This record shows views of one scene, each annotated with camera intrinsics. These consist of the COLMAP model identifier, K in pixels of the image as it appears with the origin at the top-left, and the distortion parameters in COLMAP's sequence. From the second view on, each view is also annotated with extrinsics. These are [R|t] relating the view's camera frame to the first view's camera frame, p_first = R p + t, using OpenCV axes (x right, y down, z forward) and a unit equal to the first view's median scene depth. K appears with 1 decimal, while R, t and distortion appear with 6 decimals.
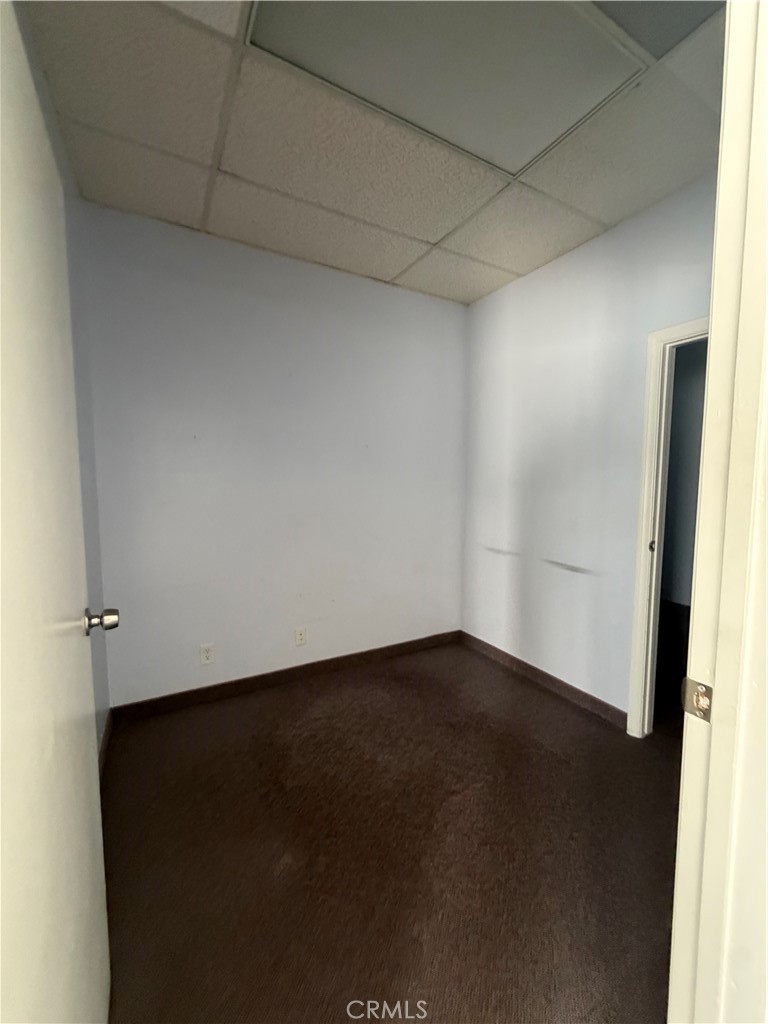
lens RADIAL K [[409.5, 0, 383.2], [0, 409.5, 511.2], [0, 0, 1]] dist [-0.002398, 0.000135]
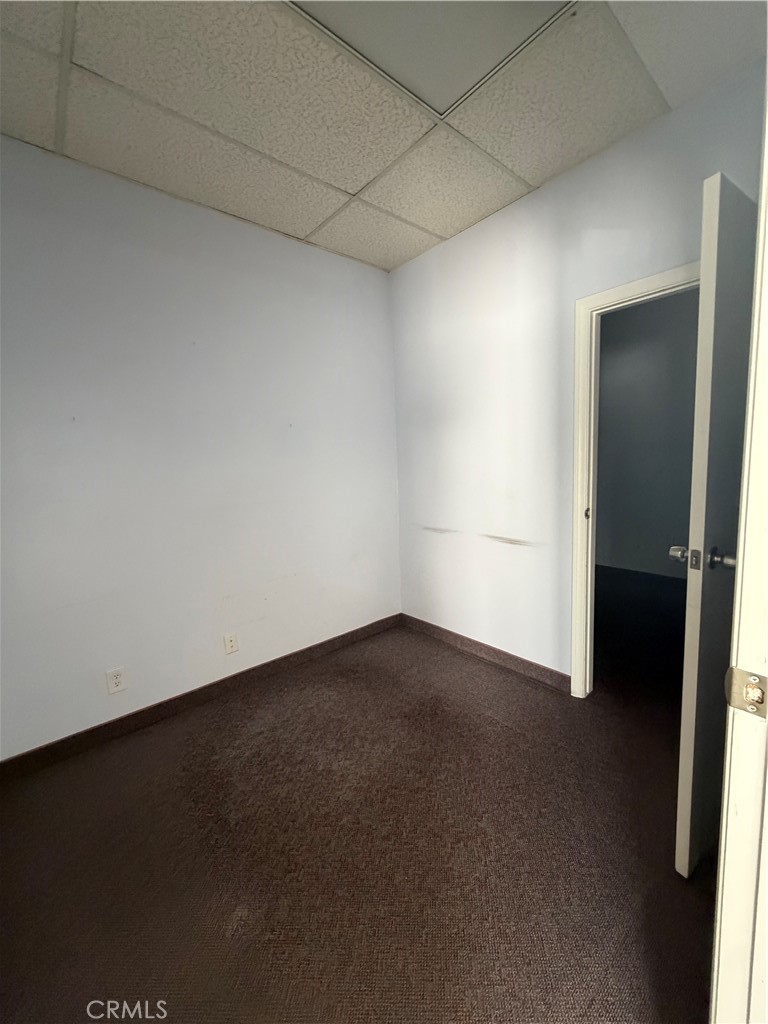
lens RADIAL K [[409.5, 0, 384.9], [0, 409.5, 510.6], [0, 0, 1]] dist [-0.002398, 0.000135]
pose [[0.978972, -0.071581, 0.191022, -0.032017], [0.063810, 0.996877, 0.046533, -0.001037], [-0.193756, -0.033366, 0.980482, 0.099990]]
